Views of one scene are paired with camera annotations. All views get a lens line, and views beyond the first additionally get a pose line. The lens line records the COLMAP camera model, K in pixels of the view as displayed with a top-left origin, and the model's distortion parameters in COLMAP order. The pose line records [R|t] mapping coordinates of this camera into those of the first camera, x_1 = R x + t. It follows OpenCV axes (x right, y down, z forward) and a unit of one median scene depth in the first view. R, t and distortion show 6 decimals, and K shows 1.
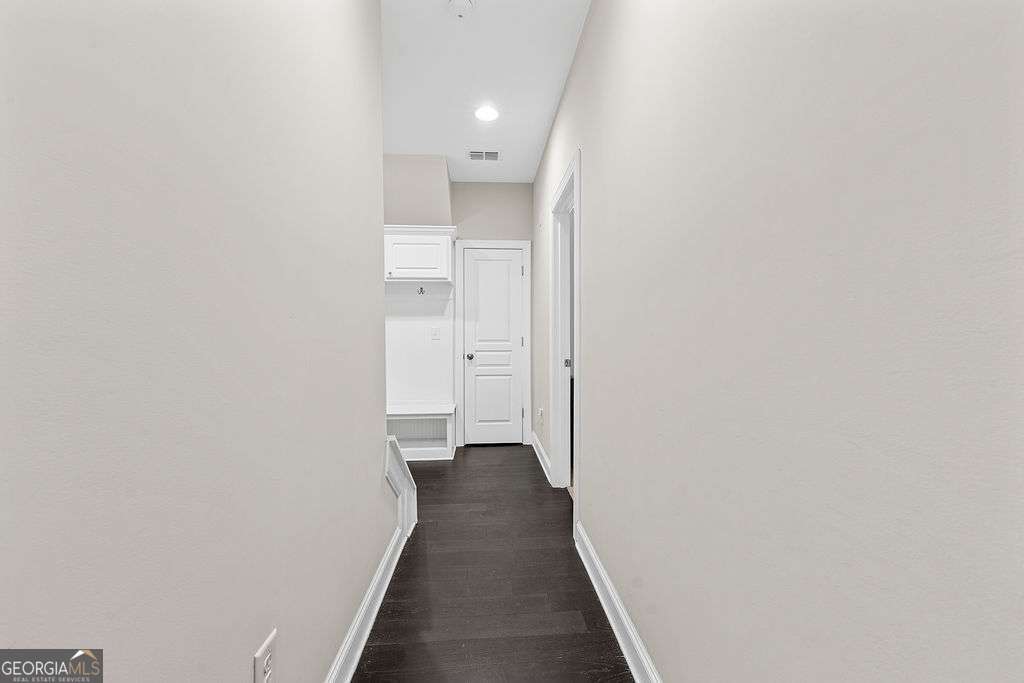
lens RADIAL K [[417.1, 0, 512.0], [0, 417.1, 338.1], [0, 0, 1]] dist [-0.000538, -0.000238]
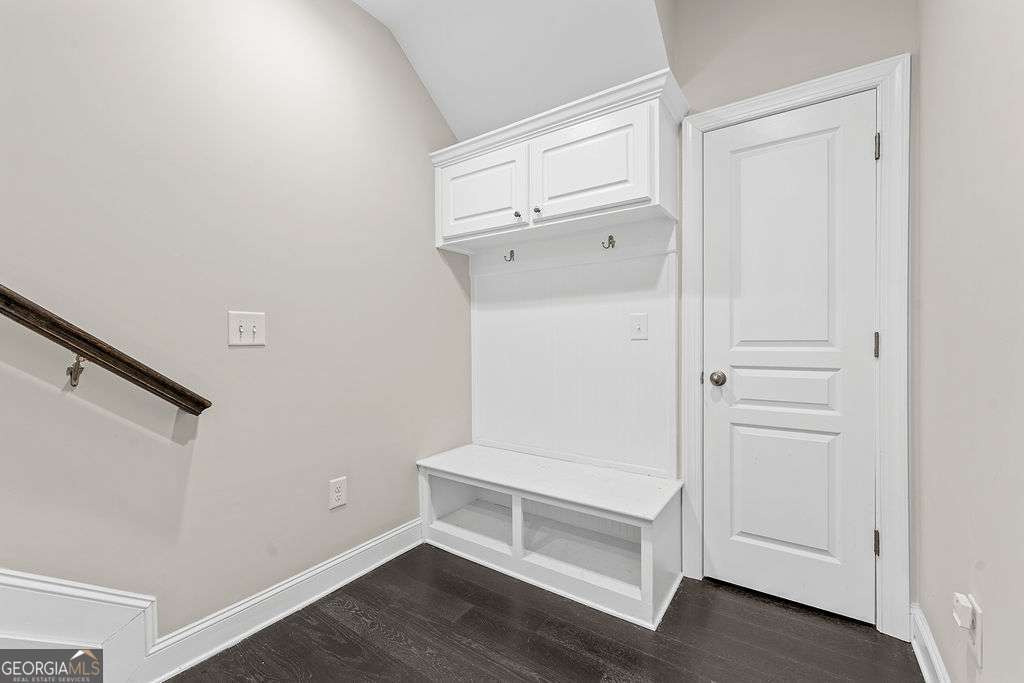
lens RADIAL K [[417.1, 0, 518.2], [0, 417.1, 342.9], [0, 0, 1]] dist [-0.000538, -0.000238]
pose [[0.781817, 0.002659, -0.623502, 0.007915], [0.002364, 0.999971, 0.007228, 0.002861], [0.623503, -0.007124, 0.781788, 0.534333]]
